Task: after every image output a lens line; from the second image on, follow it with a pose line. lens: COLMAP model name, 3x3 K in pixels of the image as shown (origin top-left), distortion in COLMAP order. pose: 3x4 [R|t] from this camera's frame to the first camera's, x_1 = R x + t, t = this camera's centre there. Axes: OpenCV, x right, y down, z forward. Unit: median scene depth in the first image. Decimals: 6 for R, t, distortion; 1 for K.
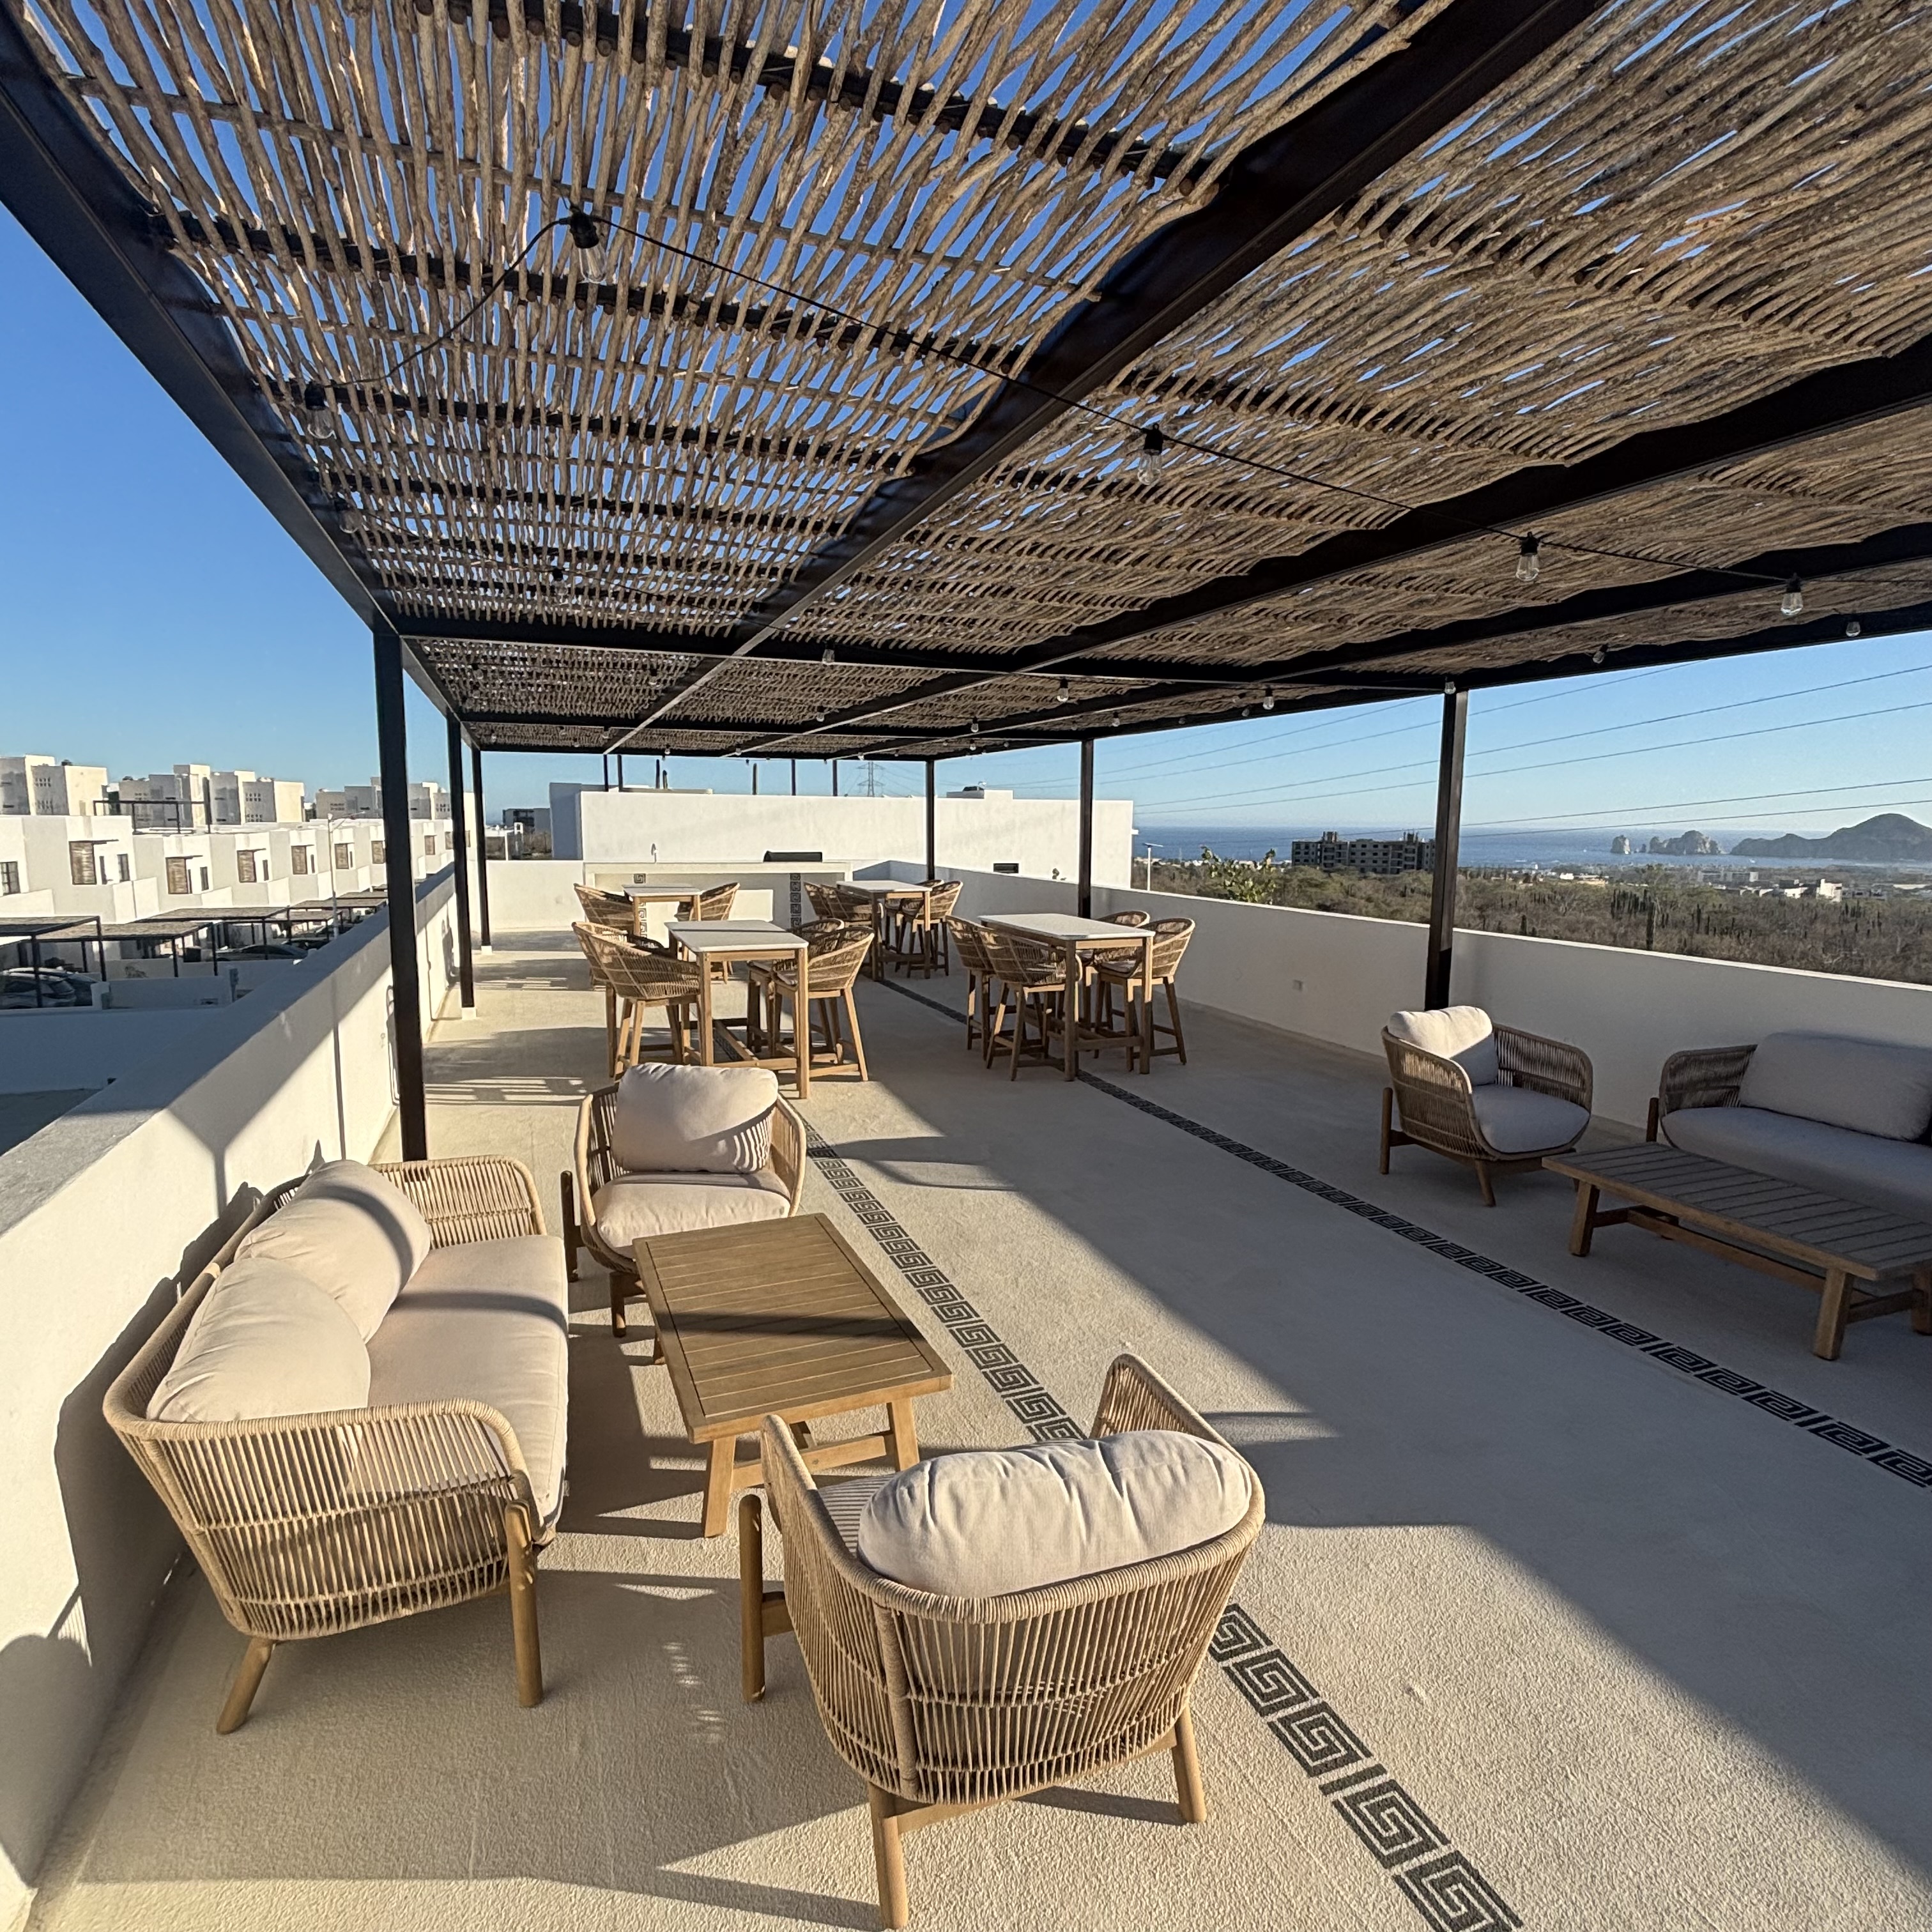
lens RADIAL K [[1168.9, 0, 976.3], [0, 1168.9, 971.2], [0, 0, 1]] dist [0.011592, -0.017894]
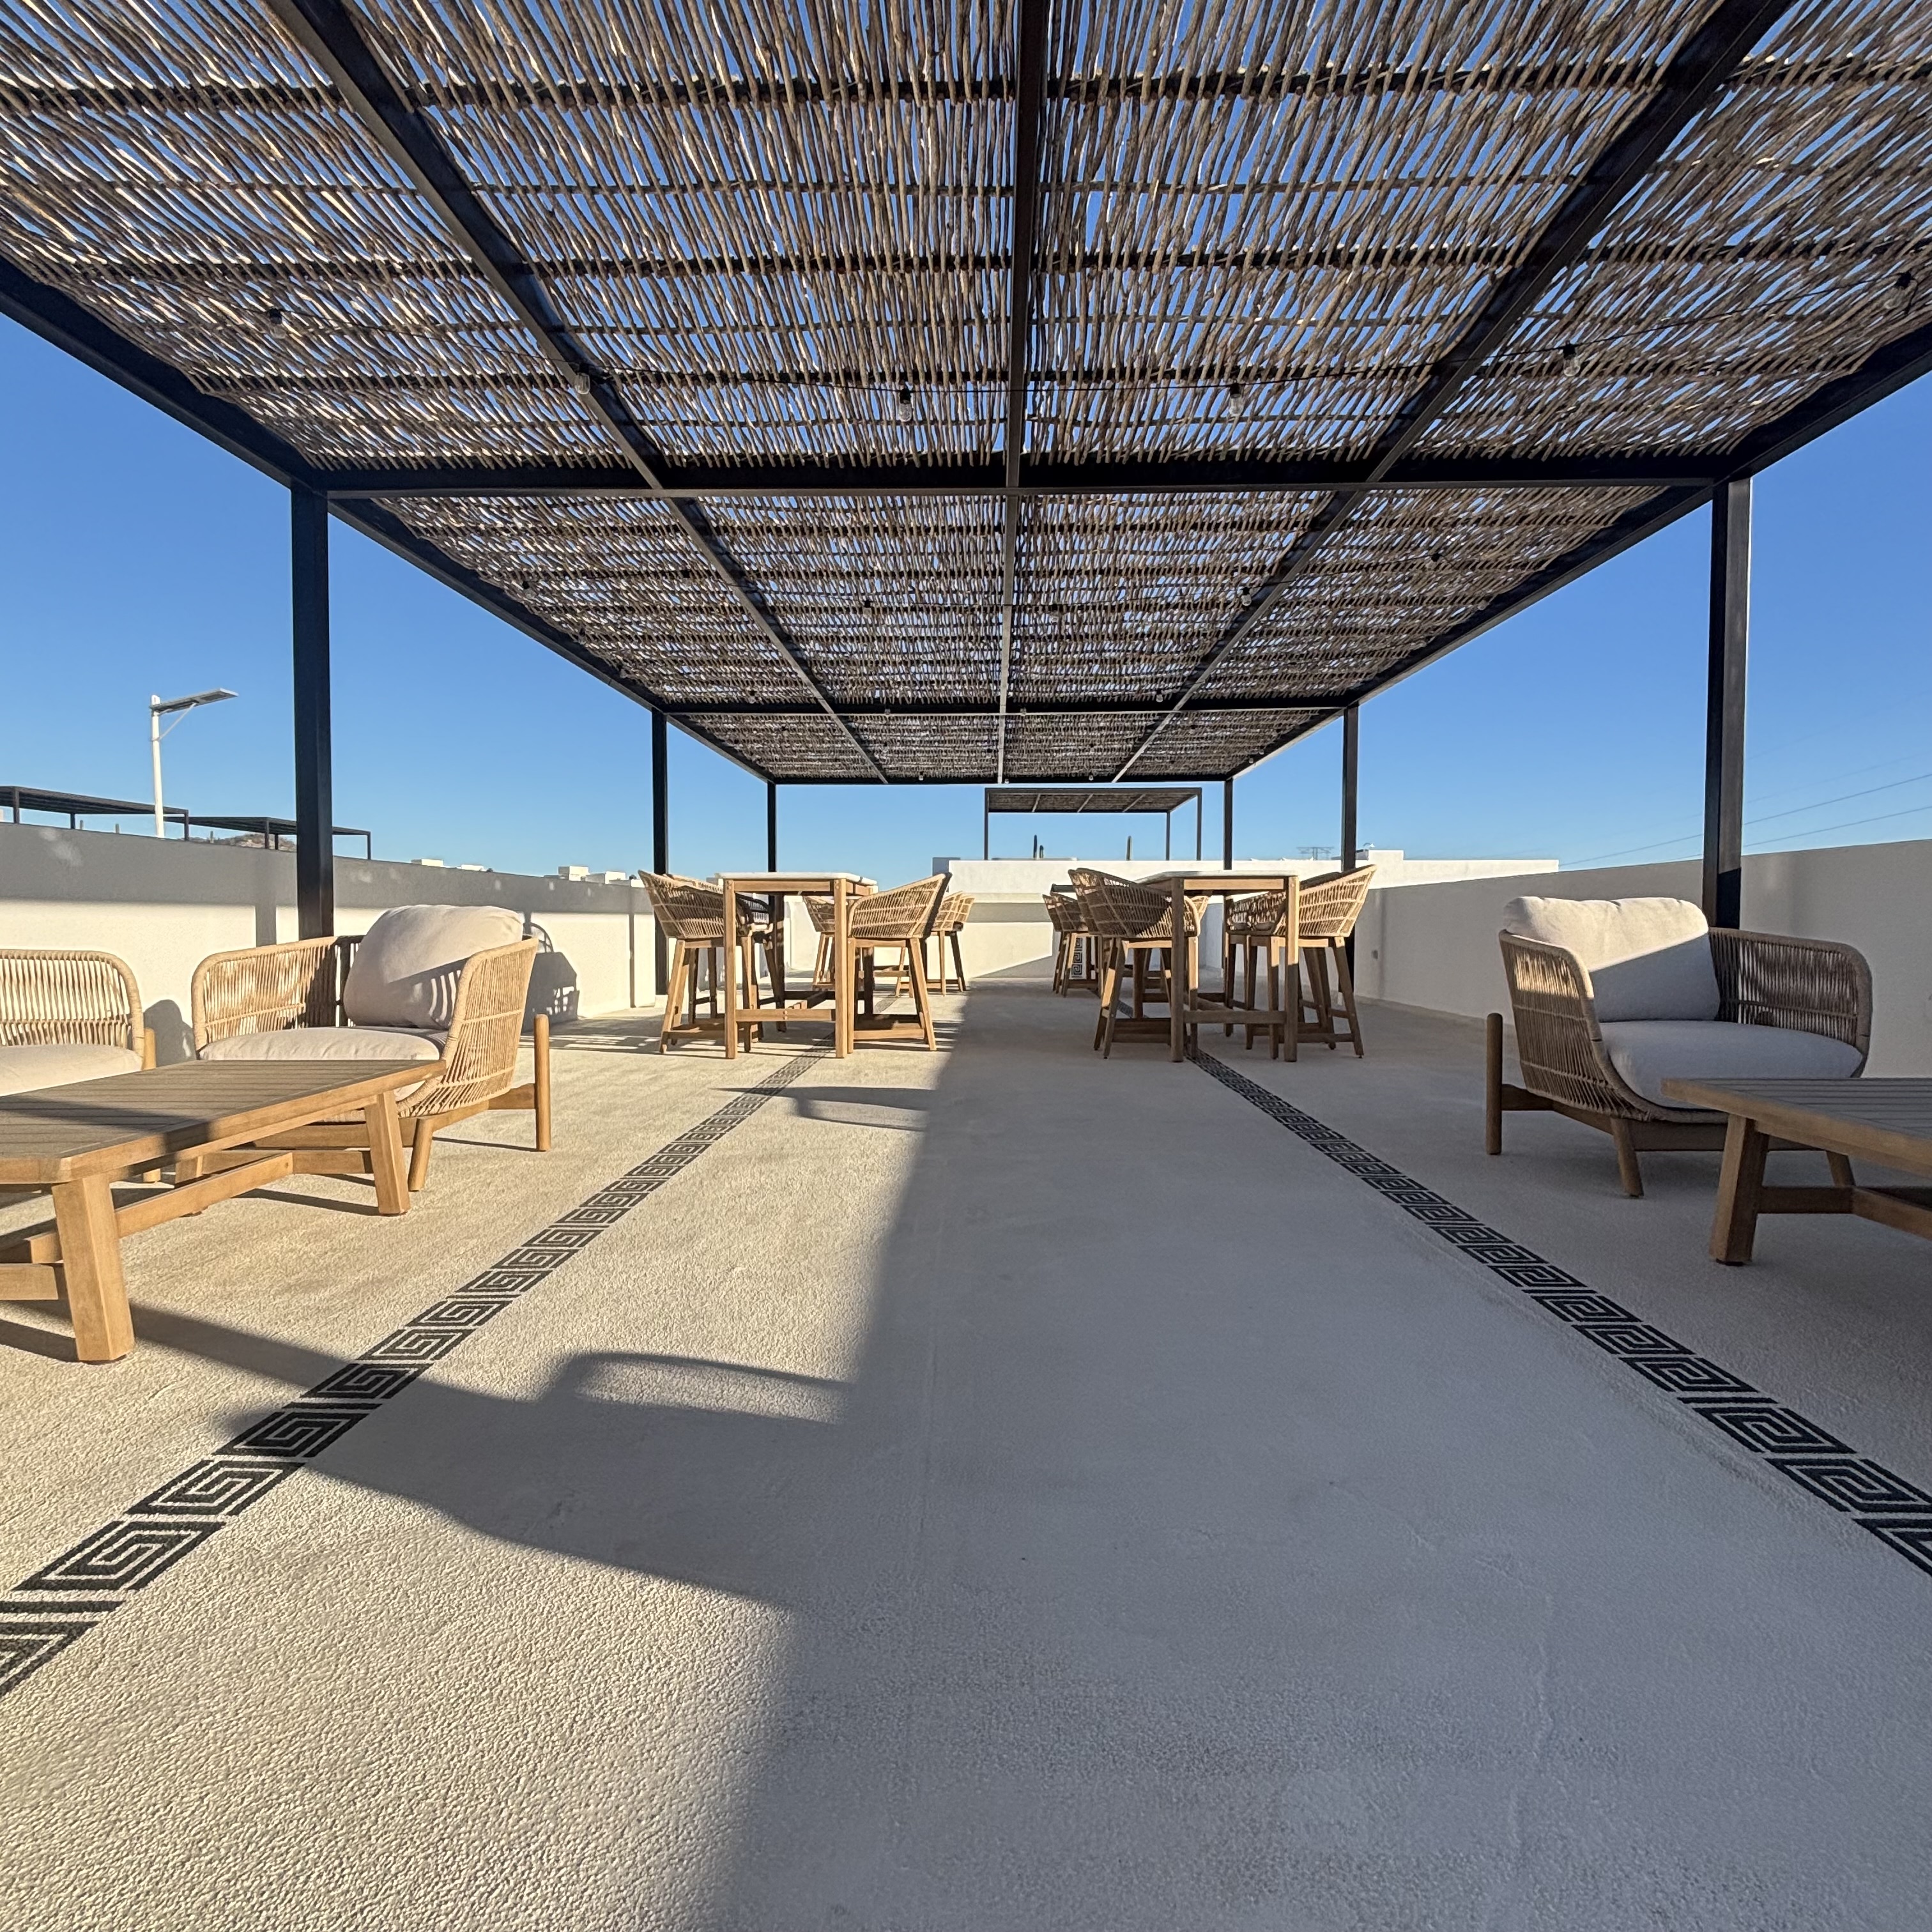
lens RADIAL K [[1151.8, 0, 964.3], [0, 1151.8, 967.7], [0, 0, 1]] dist [0.046034, -0.074599]
pose [[0.922820, 0.008295, -0.385141, 0.326018], [-0.045306, 0.995167, -0.087121, 0.140819], [0.382557, 0.097846, 0.918736, 0.315340]]
